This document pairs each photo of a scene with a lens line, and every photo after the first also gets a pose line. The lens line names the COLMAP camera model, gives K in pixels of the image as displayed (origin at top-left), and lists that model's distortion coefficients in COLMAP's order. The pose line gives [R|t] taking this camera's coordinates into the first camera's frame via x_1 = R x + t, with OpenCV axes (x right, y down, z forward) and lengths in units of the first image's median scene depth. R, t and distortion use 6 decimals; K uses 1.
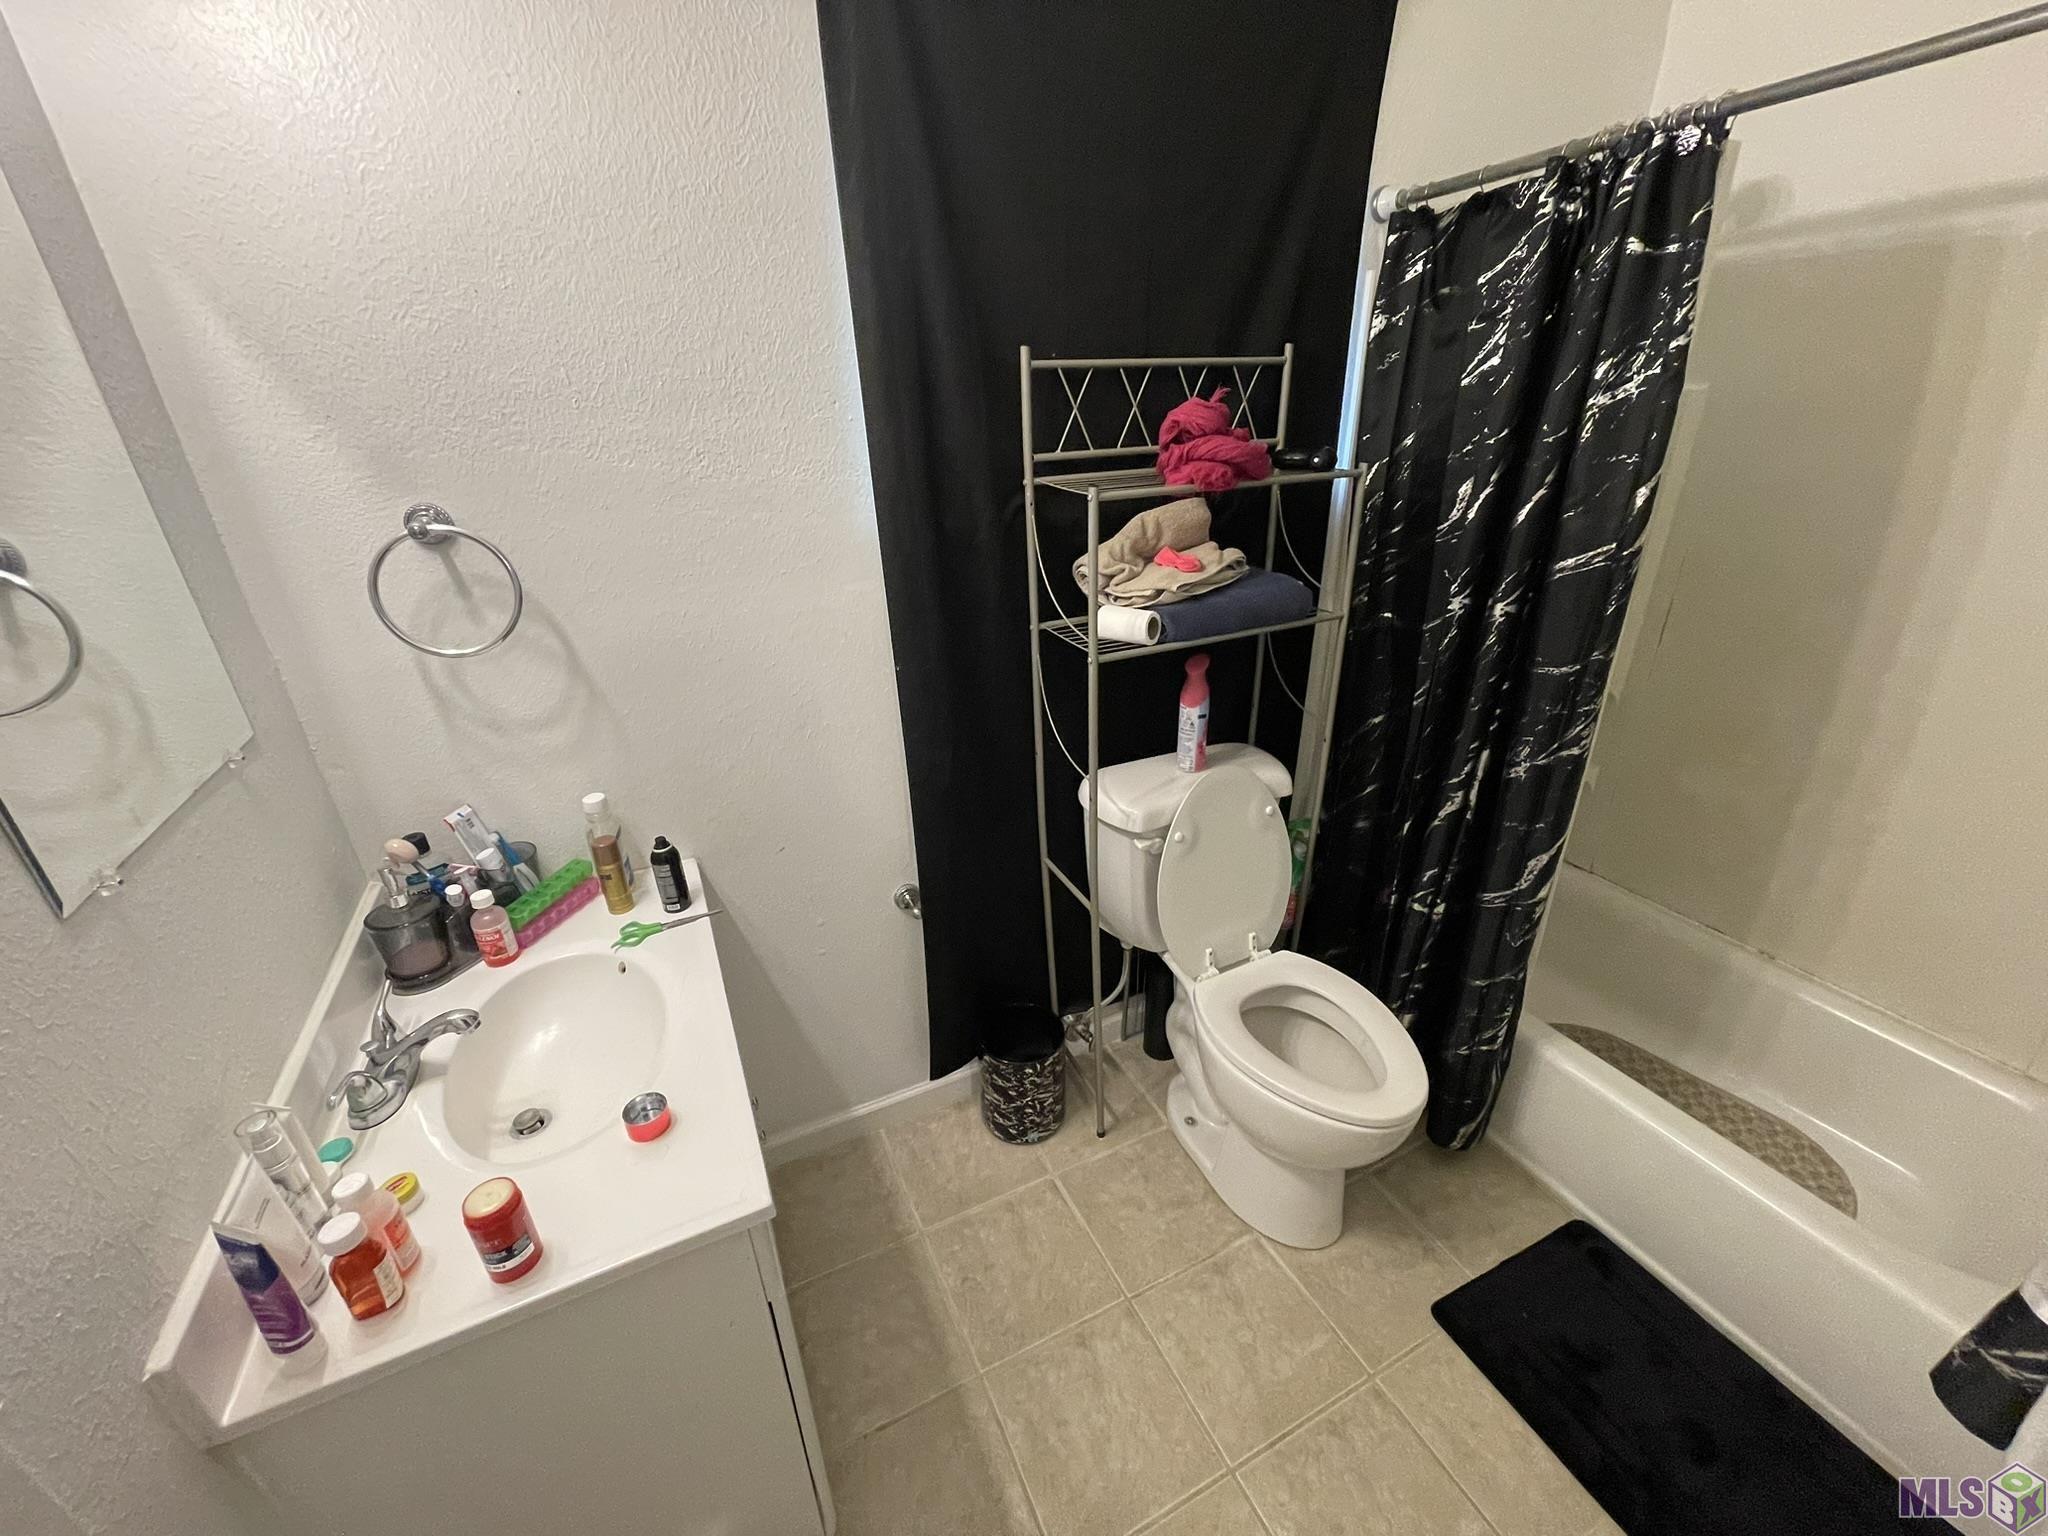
lens RADIAL K [[821.2, 0, 1027.3], [0, 821.2, 760.6], [0, 0, 1]] dist [-0.001554, 0.000681]
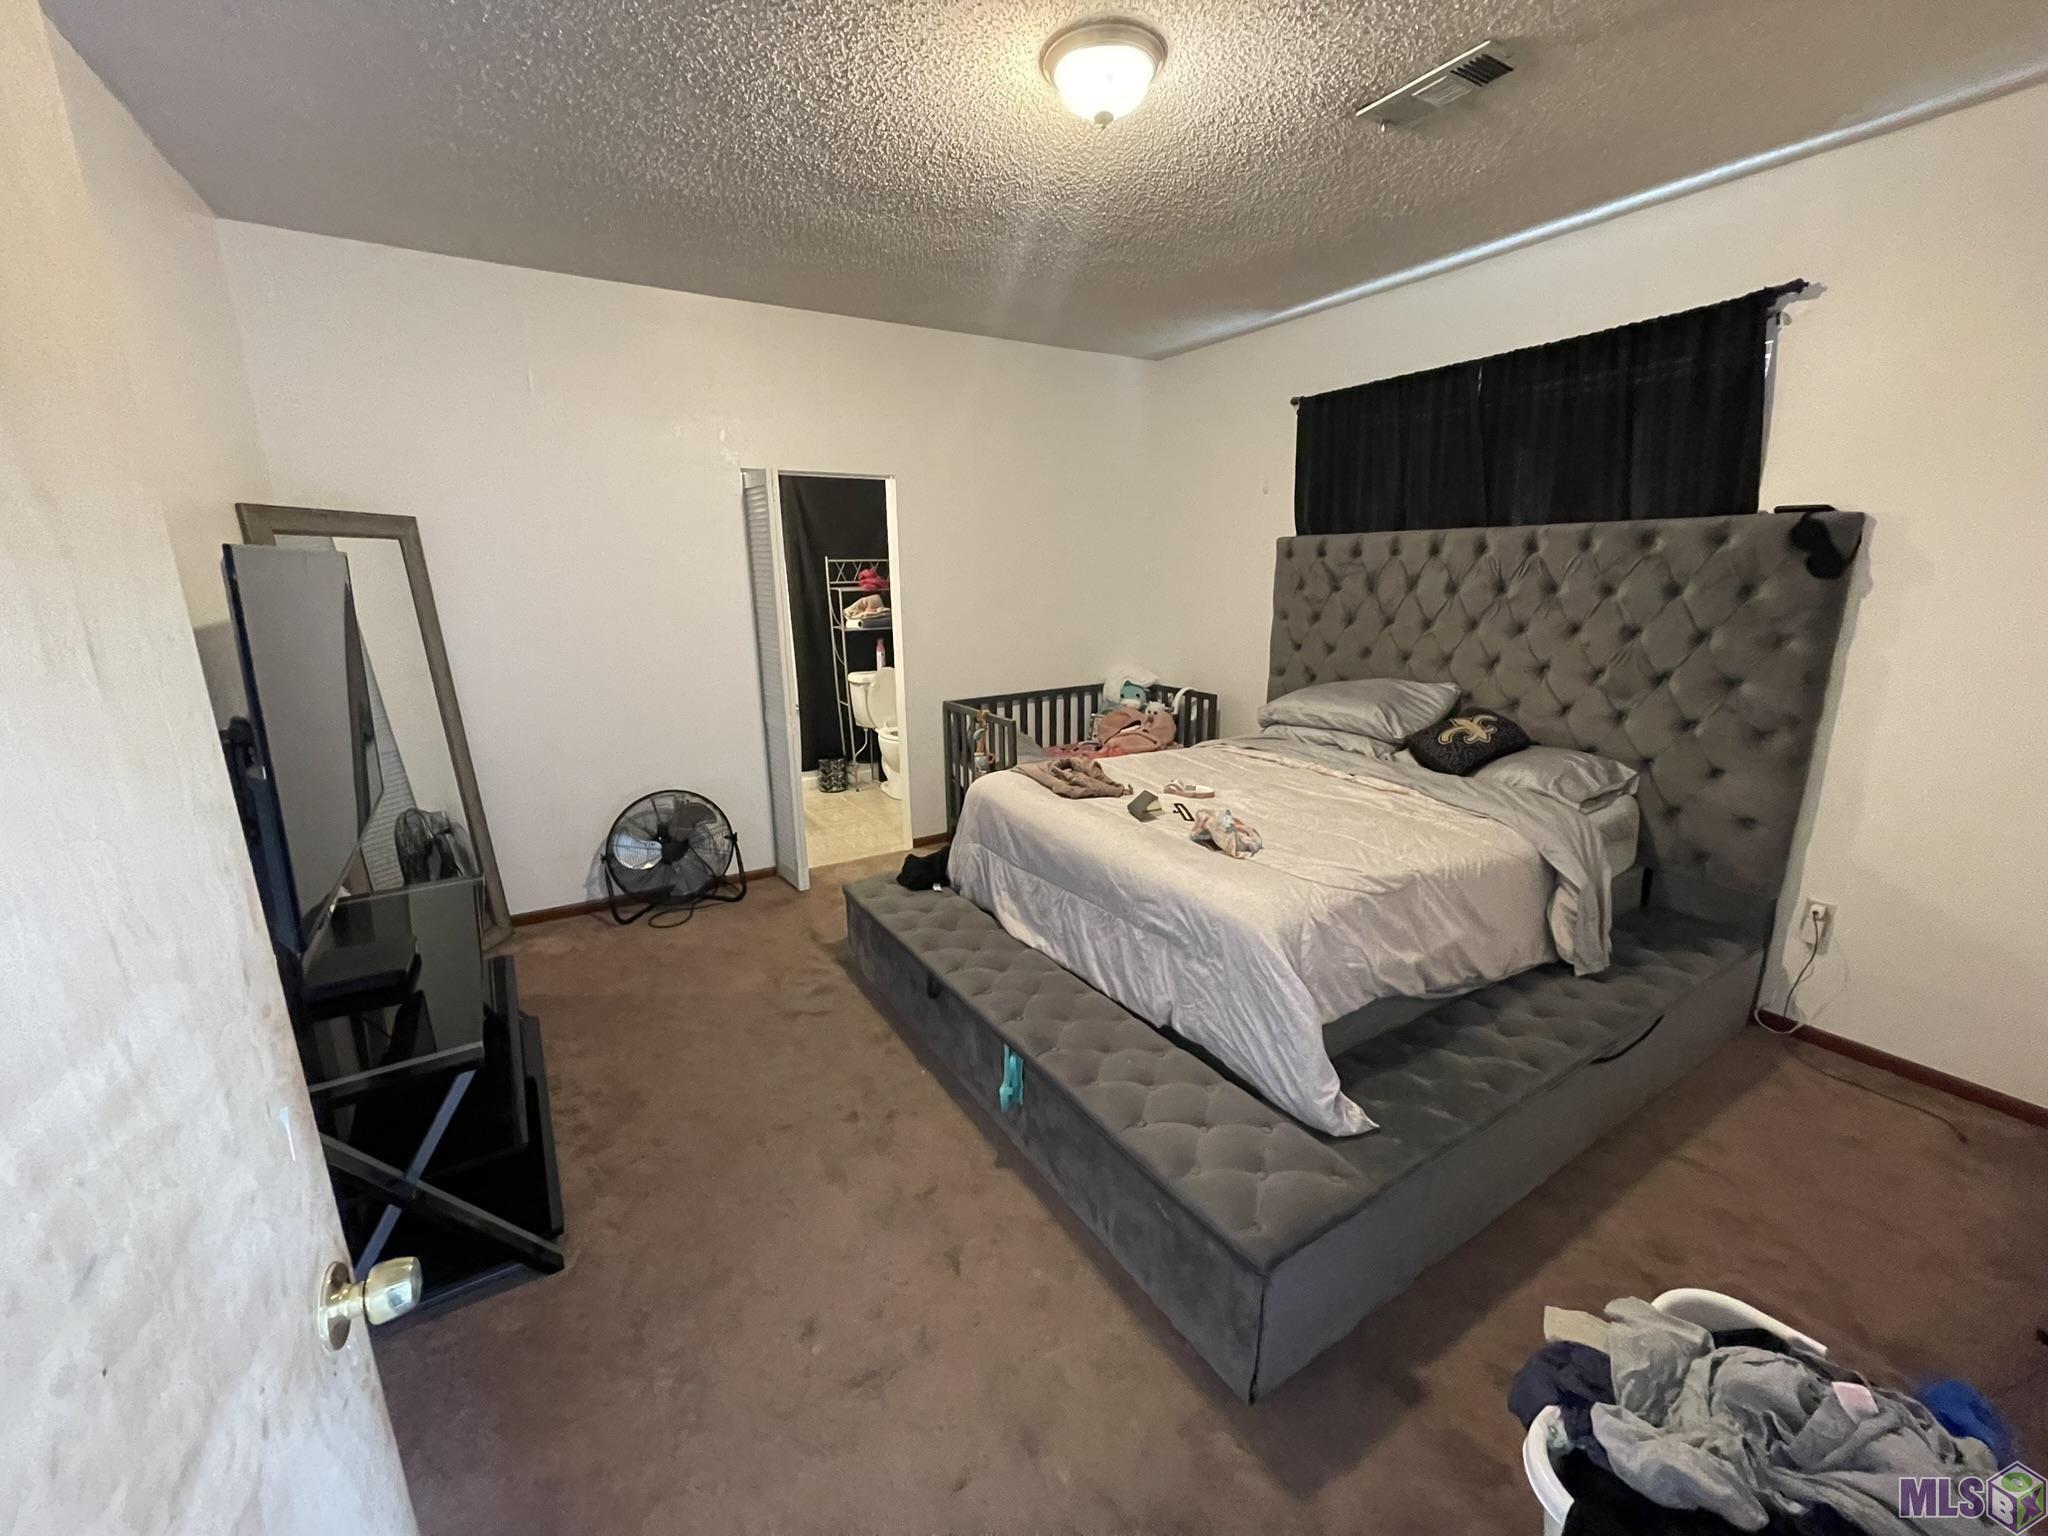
lens RADIAL K [[821.2, 0, 1027.3], [0, 821.2, 760.6], [0, 0, 1]] dist [-0.001554, 0.000681]
pose [[0.991966, -0.013044, 0.125830, 0.416488], [0.035890, 0.982819, -0.181047, 1.142903], [-0.121307, 0.184109, 0.975392, -2.632571]]
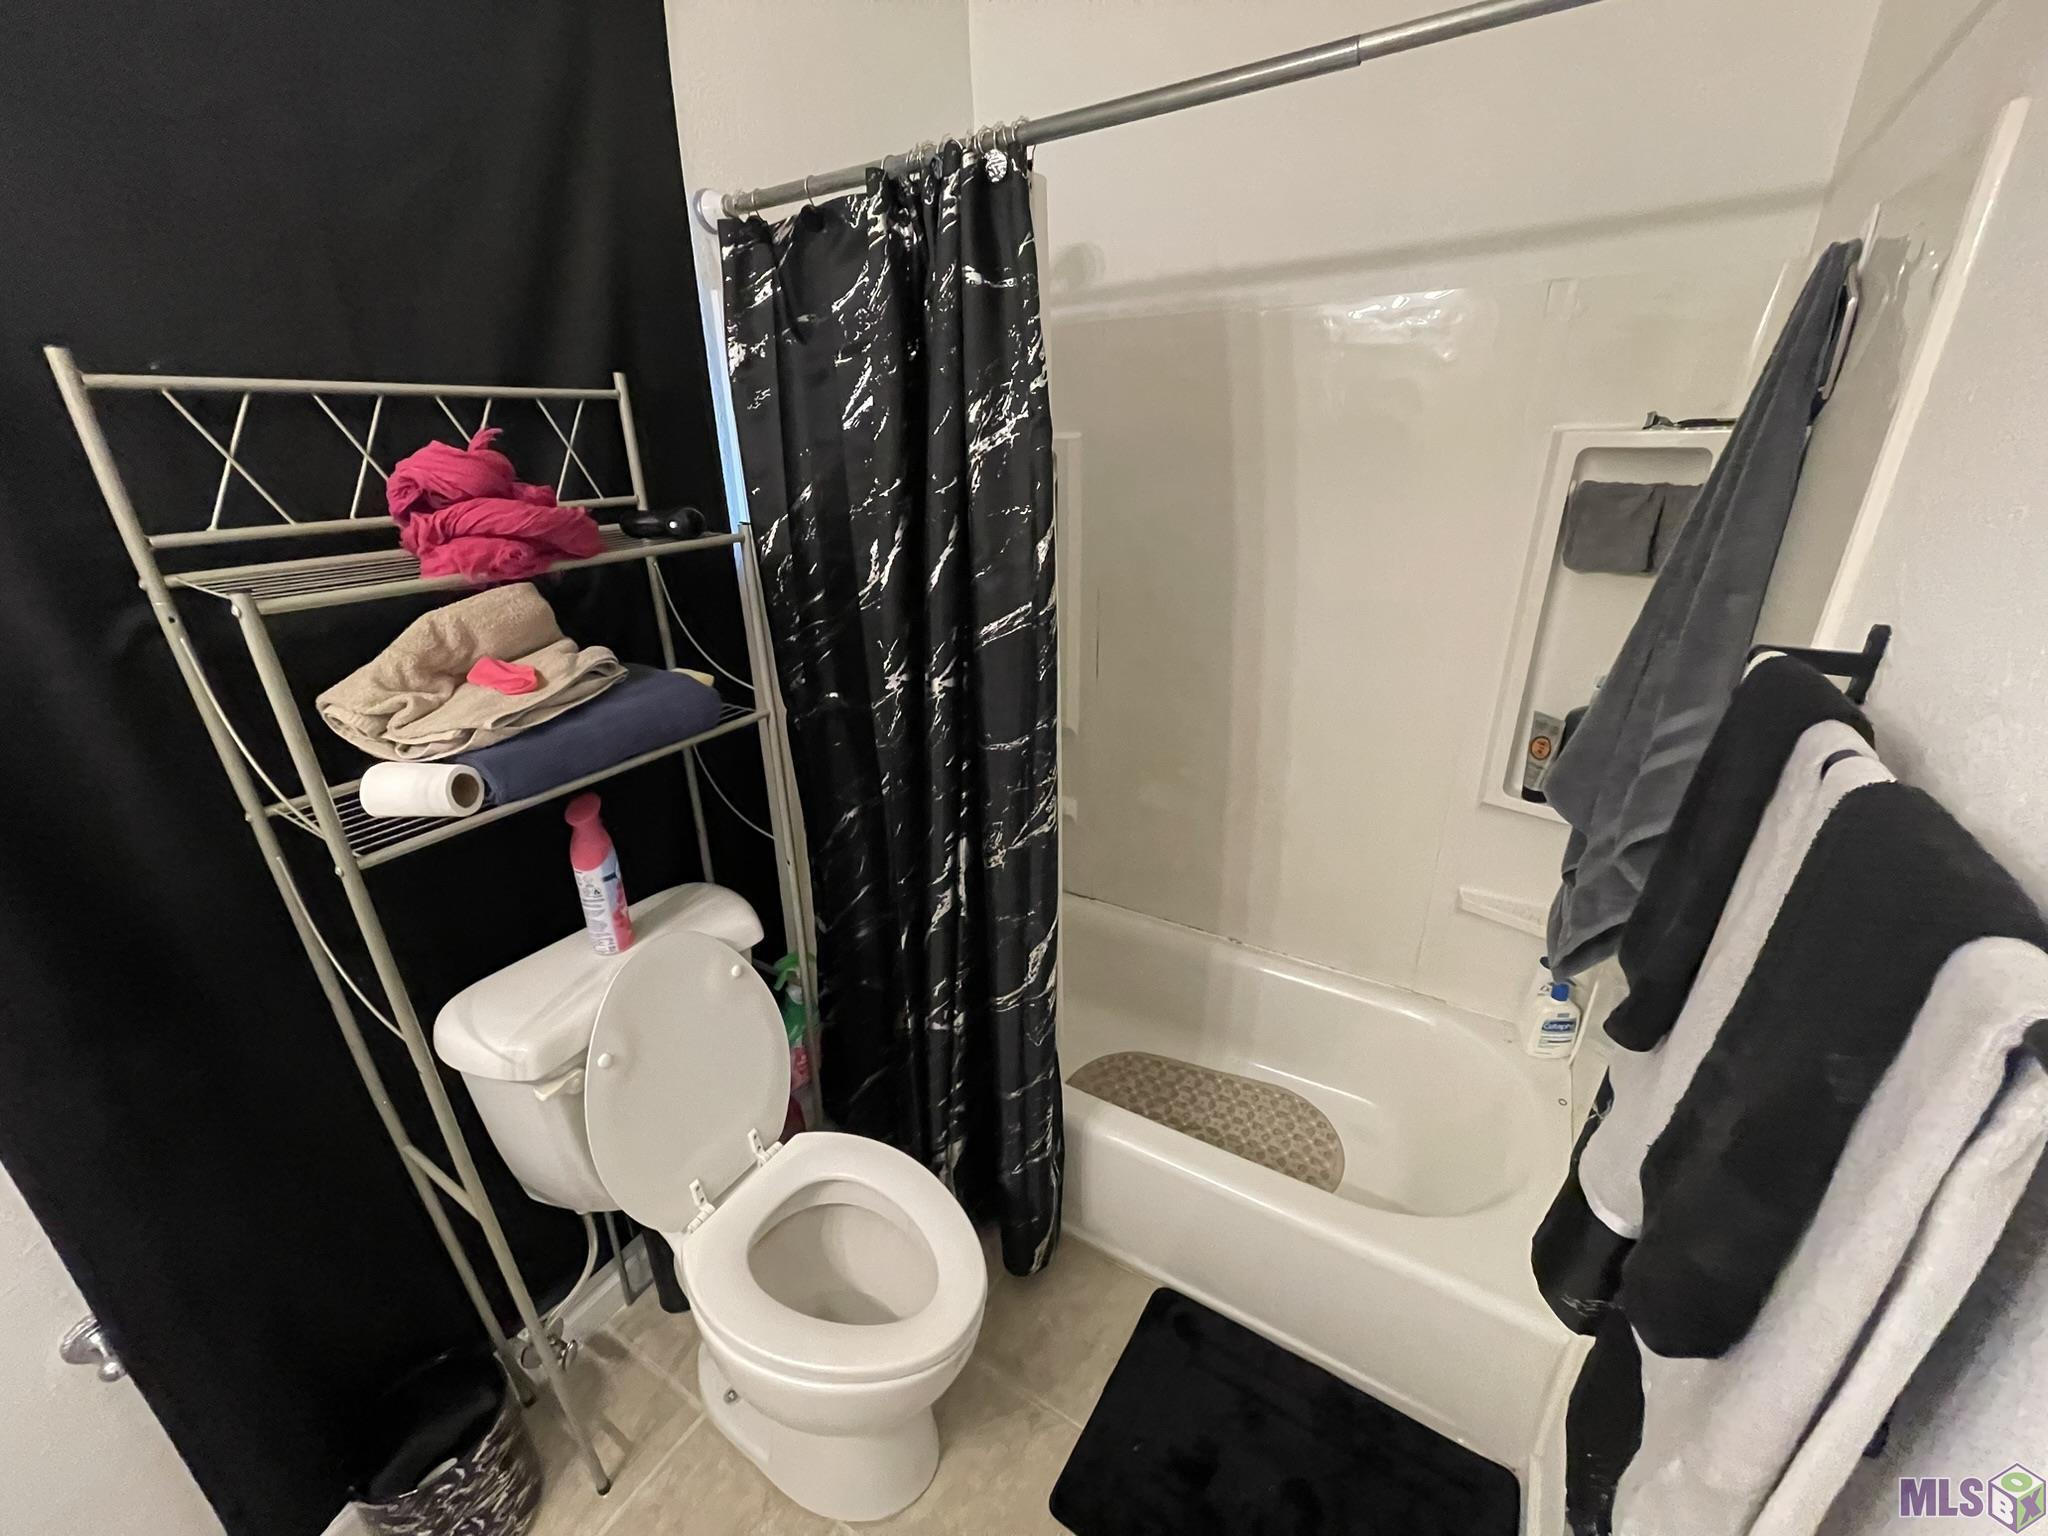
lens RADIAL K [[819.9, 0, 1029.4], [0, 819.9, 751.8], [0, 0, 1]] dist [0.000085, 0.000056]
pose [[0.836459, -0.188398, 0.514629, 0.188905], [0.215790, 0.976417, 0.006715, -0.094766], [-0.503757, 0.105435, 0.857387, 0.209356]]
